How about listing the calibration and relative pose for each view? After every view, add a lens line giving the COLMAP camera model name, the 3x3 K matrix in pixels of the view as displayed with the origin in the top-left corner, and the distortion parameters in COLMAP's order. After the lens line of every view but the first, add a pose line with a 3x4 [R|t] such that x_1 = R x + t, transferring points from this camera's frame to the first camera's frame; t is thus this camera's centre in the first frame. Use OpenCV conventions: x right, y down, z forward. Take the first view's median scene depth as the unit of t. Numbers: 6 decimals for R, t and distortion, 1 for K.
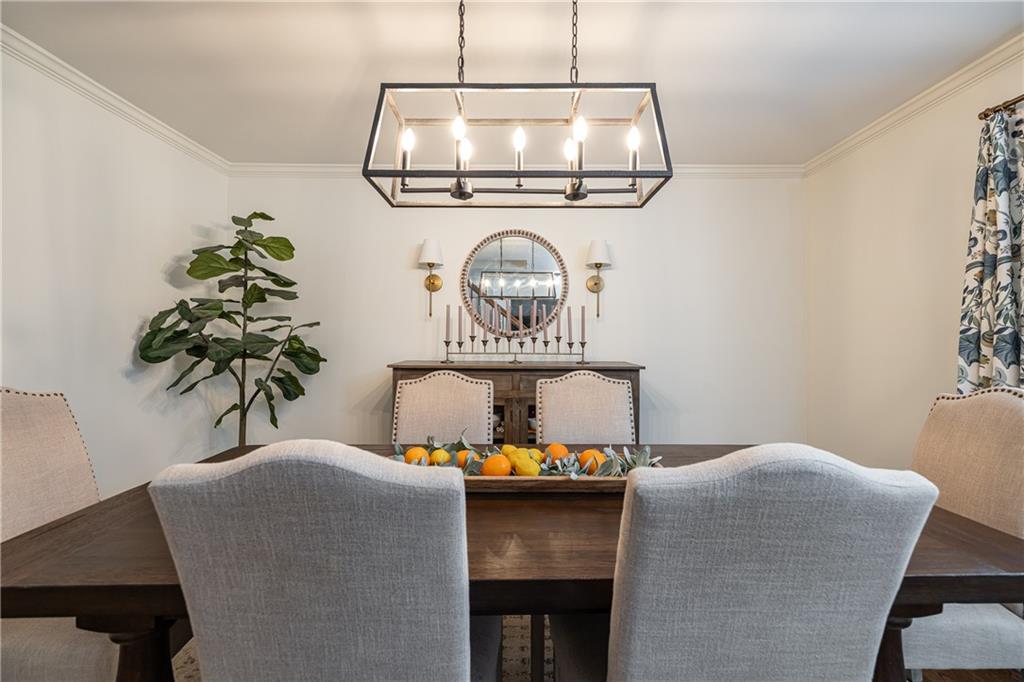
lens RADIAL K [[437.1, 0, 516.1], [0, 437.1, 335.7], [0, 0, 1]] dist [0.001278, 0.000502]
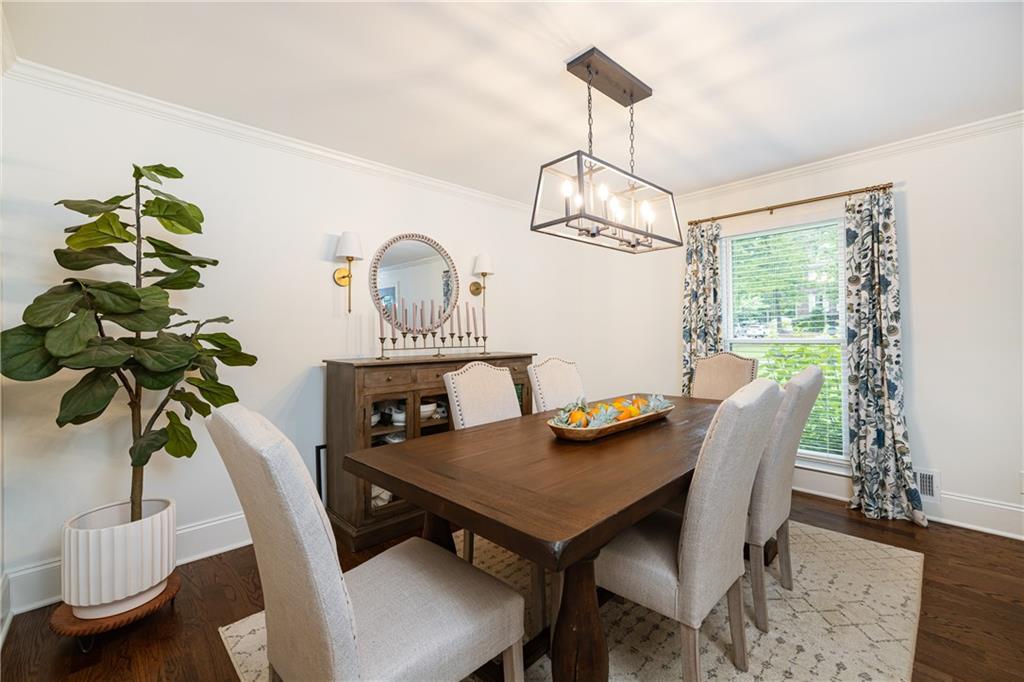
lens RADIAL K [[437.1, 0, 516.1], [0, 437.1, 335.7], [0, 0, 1]] dist [0.001278, 0.000502]
pose [[0.712105, -0.012700, 0.701958, -0.643410], [0.010361, 0.999918, 0.007580, 0.003279], [-0.701997, 0.001875, 0.712178, 0.068123]]
